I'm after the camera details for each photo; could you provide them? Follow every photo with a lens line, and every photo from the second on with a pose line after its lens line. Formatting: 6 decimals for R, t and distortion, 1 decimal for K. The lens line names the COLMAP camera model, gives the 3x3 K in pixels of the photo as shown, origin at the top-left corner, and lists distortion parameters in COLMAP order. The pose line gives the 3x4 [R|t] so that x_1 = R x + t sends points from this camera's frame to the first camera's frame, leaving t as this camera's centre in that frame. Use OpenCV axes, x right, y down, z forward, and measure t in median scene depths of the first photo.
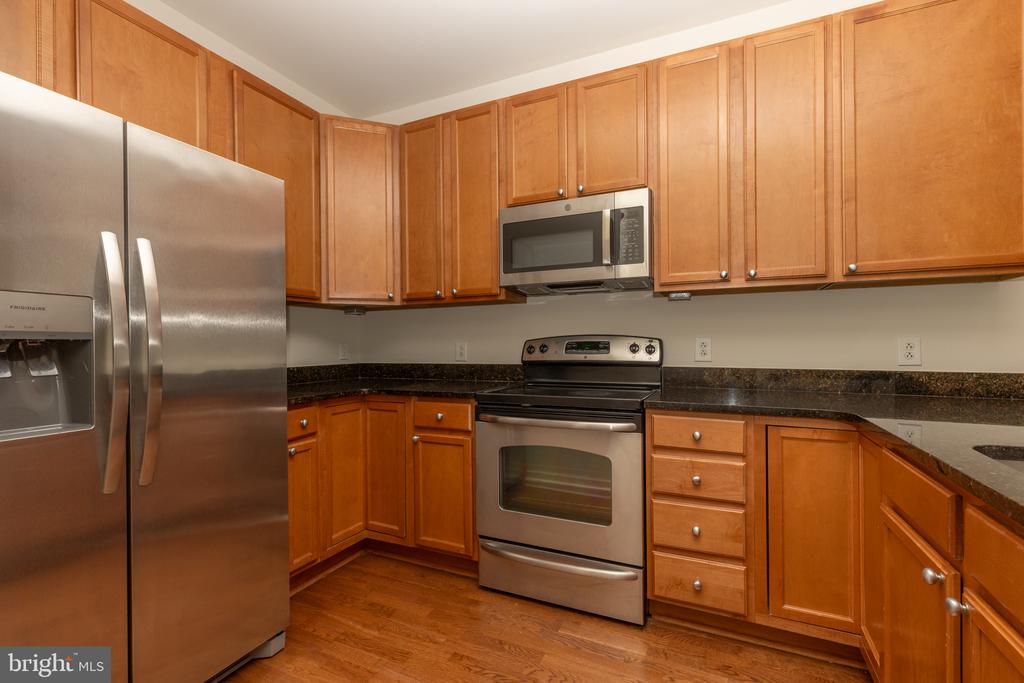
lens RADIAL K [[457.7, 0, 512.0], [0, 457.7, 341.5], [0, 0, 1]] dist [0.001781, -0.000405]
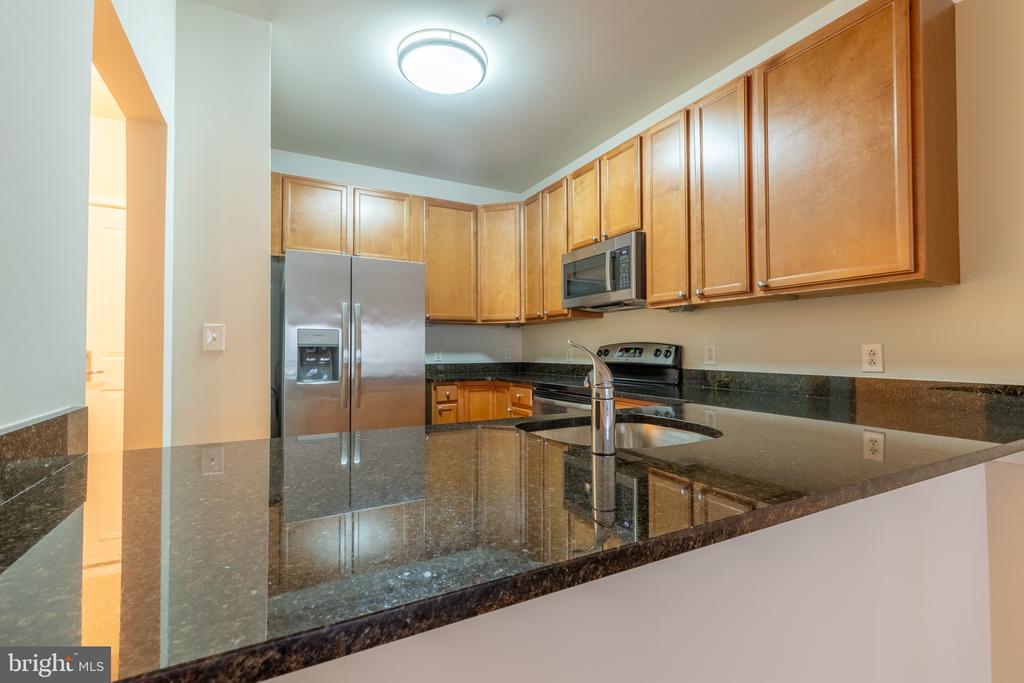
lens RADIAL K [[457.7, 0, 512.0], [0, 457.7, 341.5], [0, 0, 1]] dist [0.001781, -0.000405]
pose [[0.799276, -0.006596, -0.600927, 0.754648], [0.000262, 0.999943, -0.010629, -0.003897], [0.600964, 0.008338, 0.799233, -0.244958]]
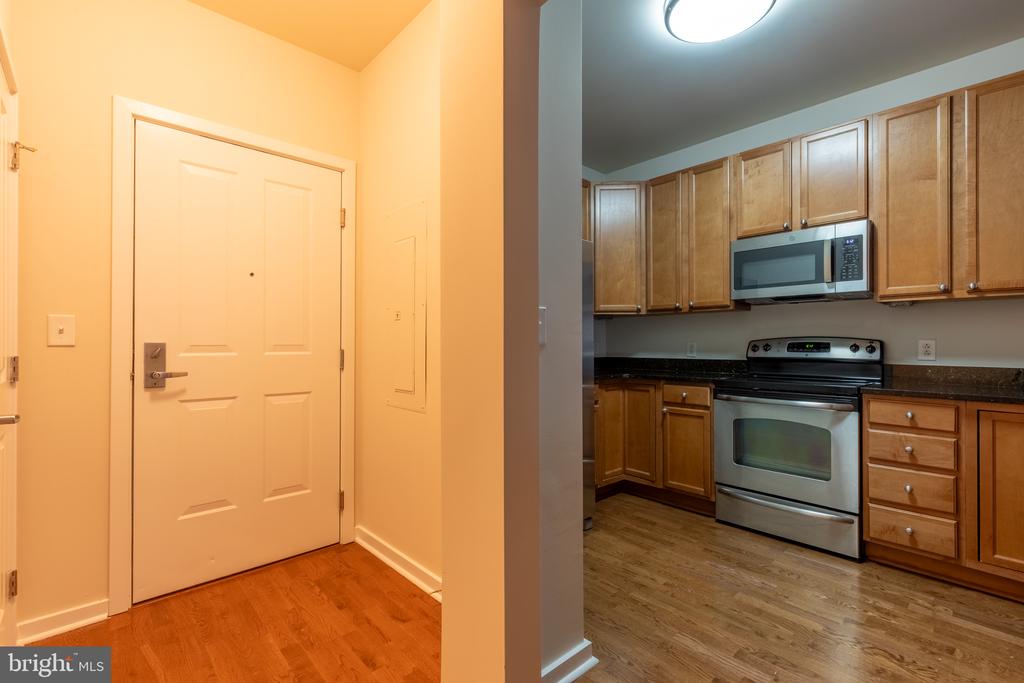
lens RADIAL K [[457.7, 0, 512.0], [0, 457.7, 341.5], [0, 0, 1]] dist [0.001781, -0.000405]
pose [[0.922086, 0.006598, -0.386928, -0.104723], [-0.005713, 0.999978, 0.003437, -0.001720], [0.386942, -0.000959, 0.922103, -0.494210]]
